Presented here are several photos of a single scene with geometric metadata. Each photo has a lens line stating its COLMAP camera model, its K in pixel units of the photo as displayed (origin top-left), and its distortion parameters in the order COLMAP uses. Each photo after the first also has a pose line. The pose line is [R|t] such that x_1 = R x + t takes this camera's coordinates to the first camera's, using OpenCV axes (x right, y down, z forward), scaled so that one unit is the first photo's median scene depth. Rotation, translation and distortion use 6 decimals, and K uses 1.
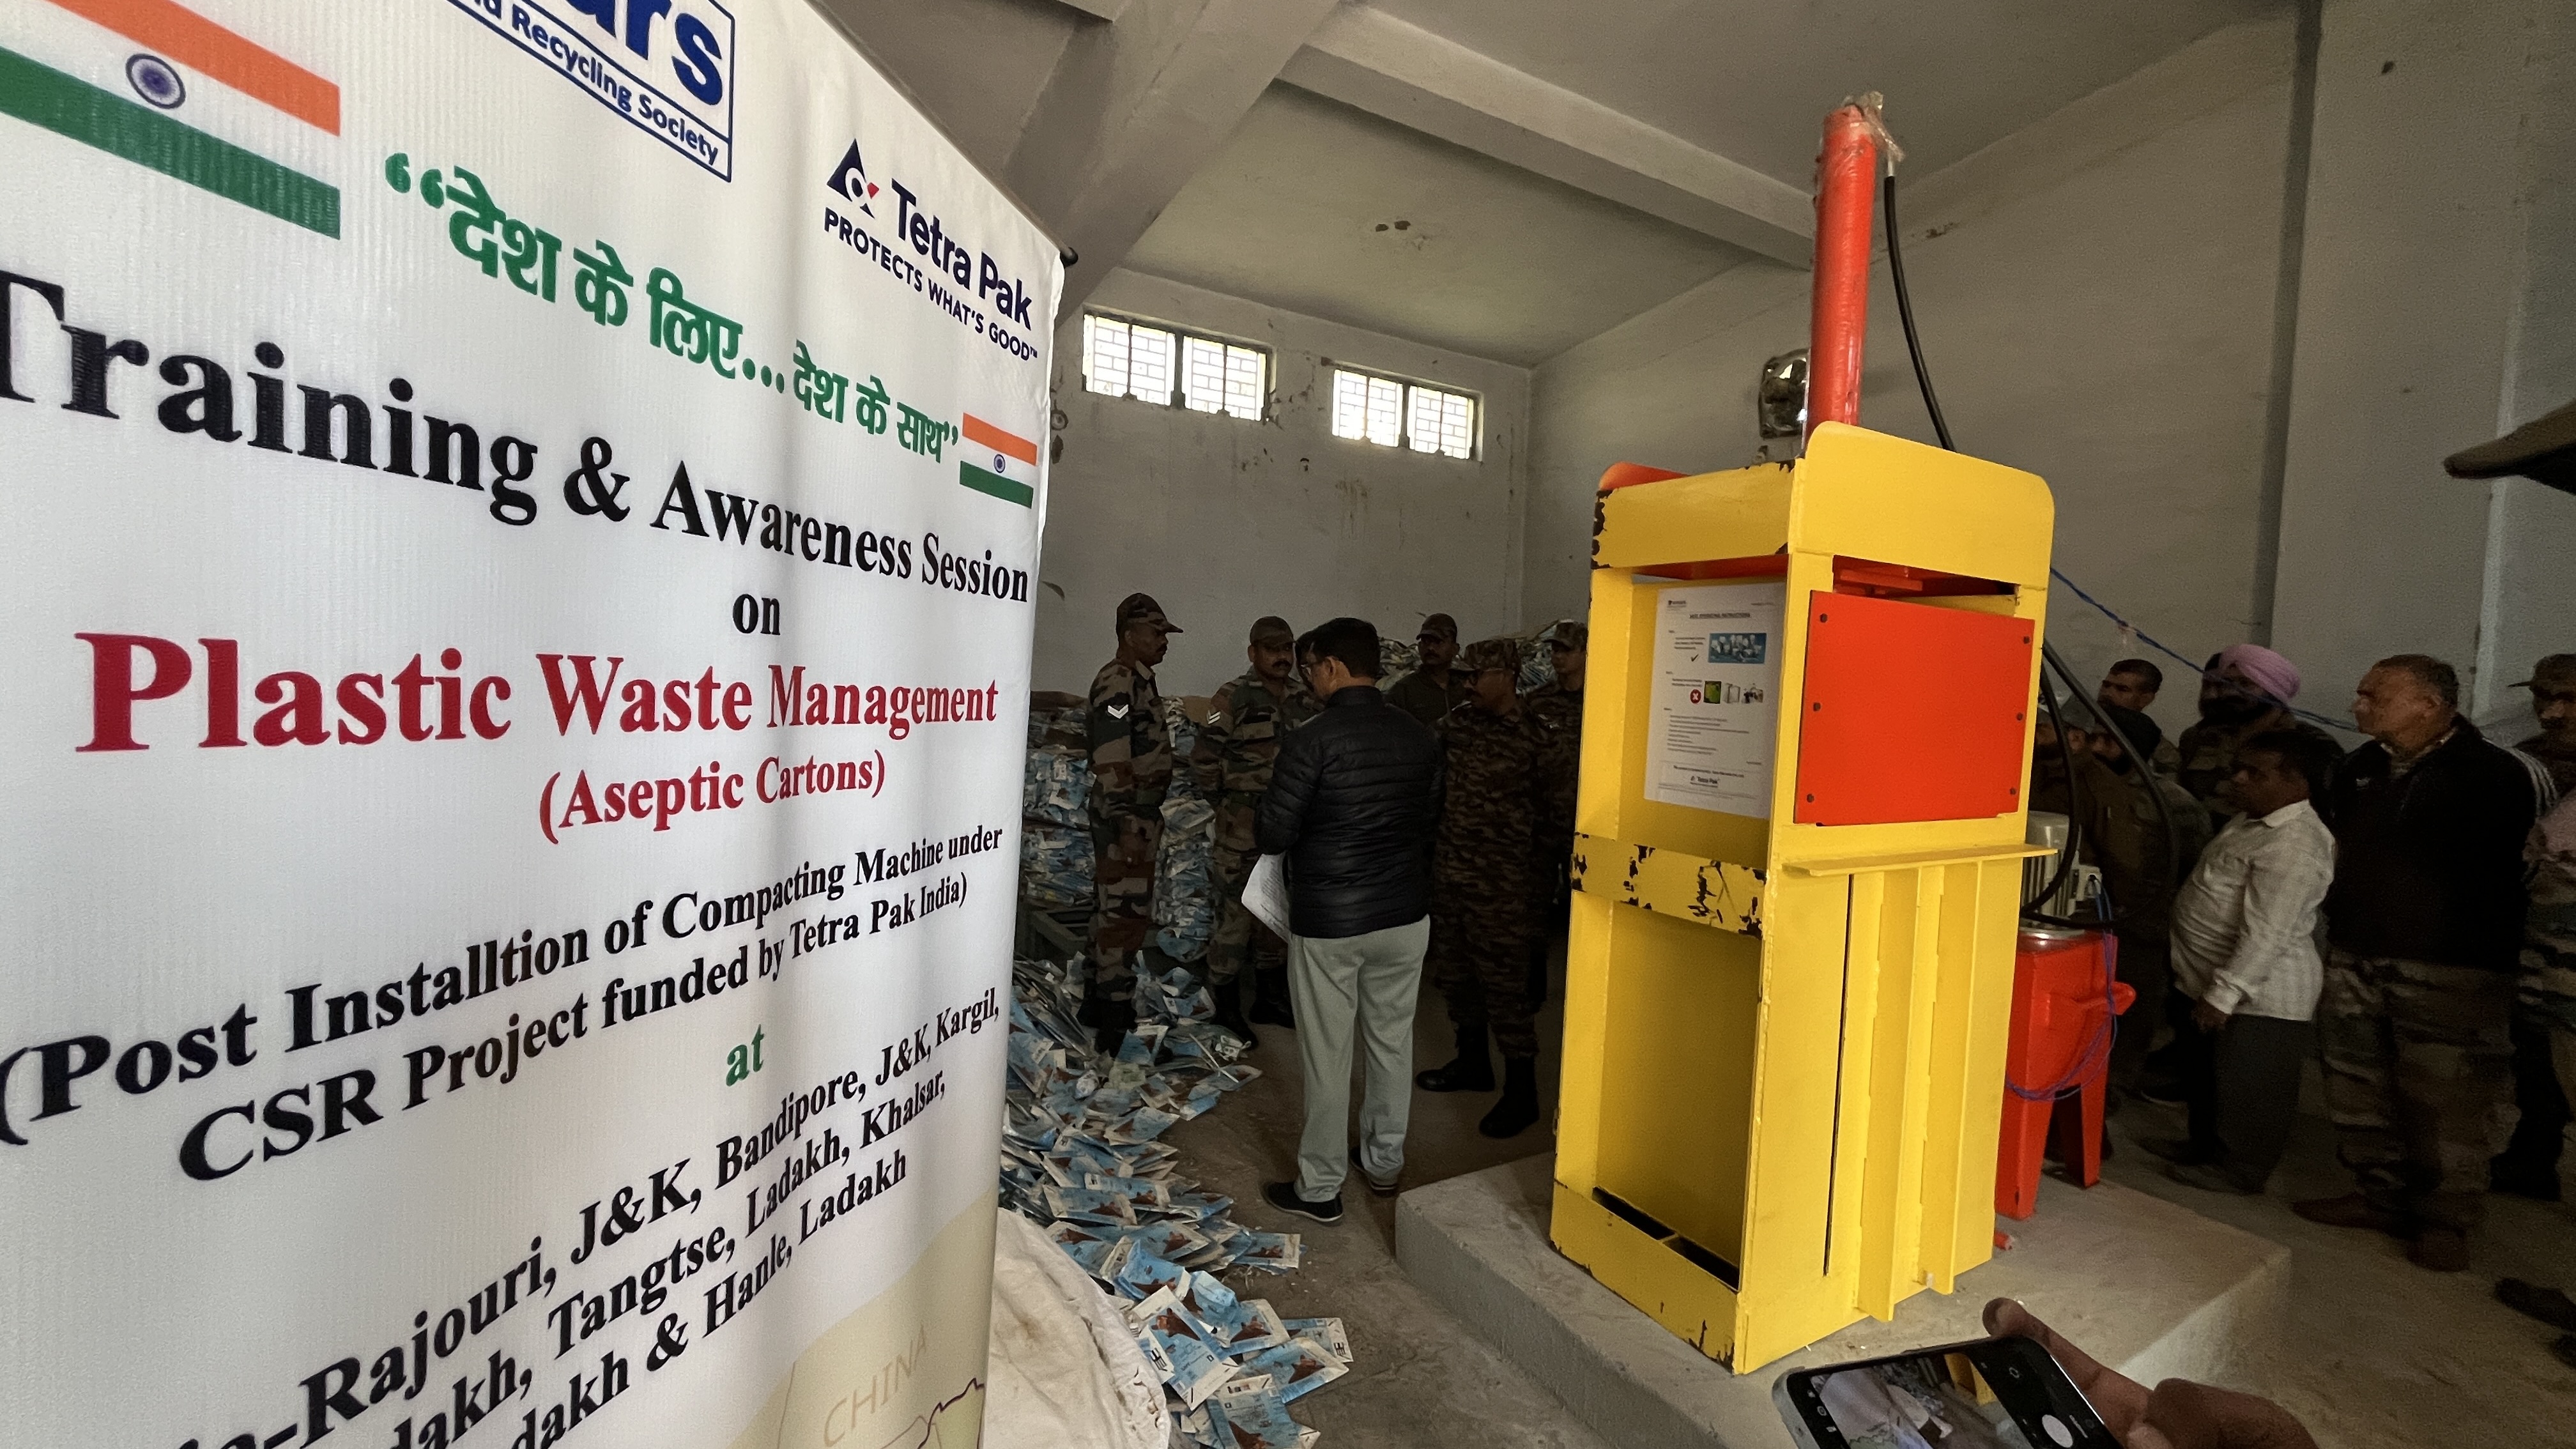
lens RADIAL K [[1026.0, 0, 1288.0], [0, 1026.0, 724.5], [0, 0, 1]] dist [0.000373, -0.000042]
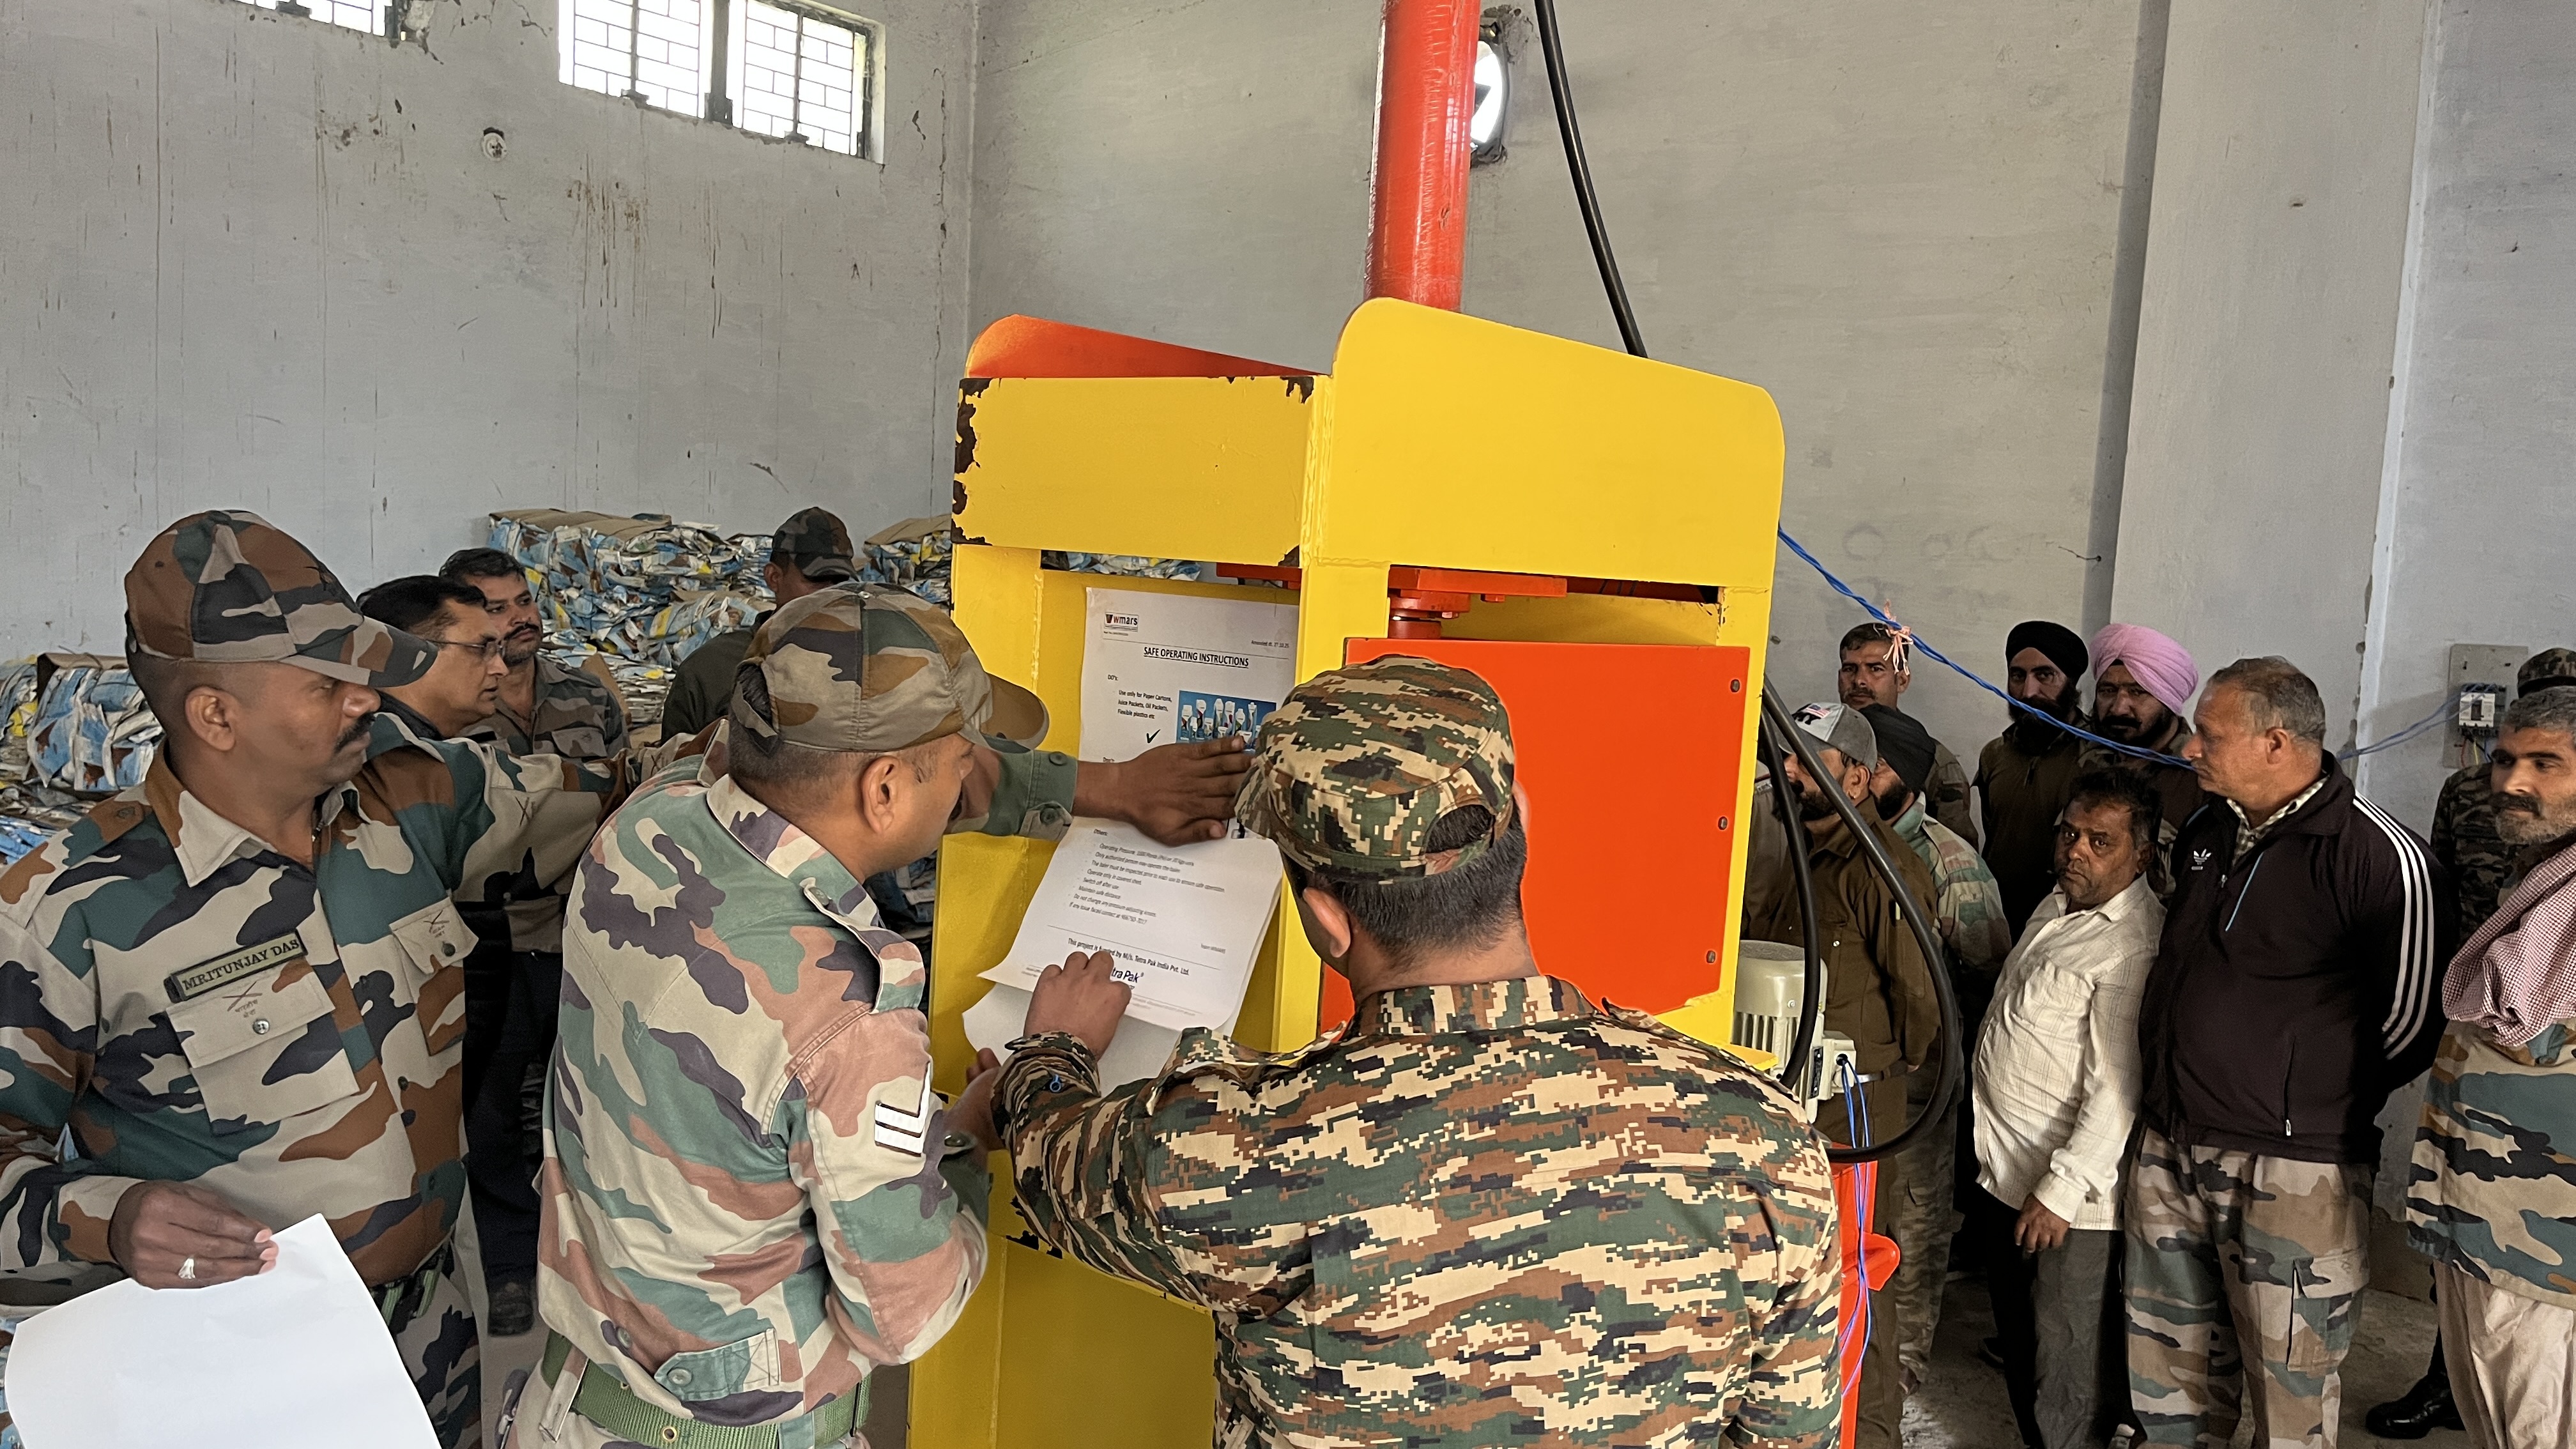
lens RADIAL K [[1878.0, 0, 1288.0], [0, 1878.0, 724.5], [0, 0, 1]] dist [-0.043940, 0.088066]
pose [[0.942523, -0.016350, 0.333740, 0.103429], [-0.012194, 0.996454, 0.083255, -0.096476], [-0.333917, -0.082539, 0.938982, 0.086071]]
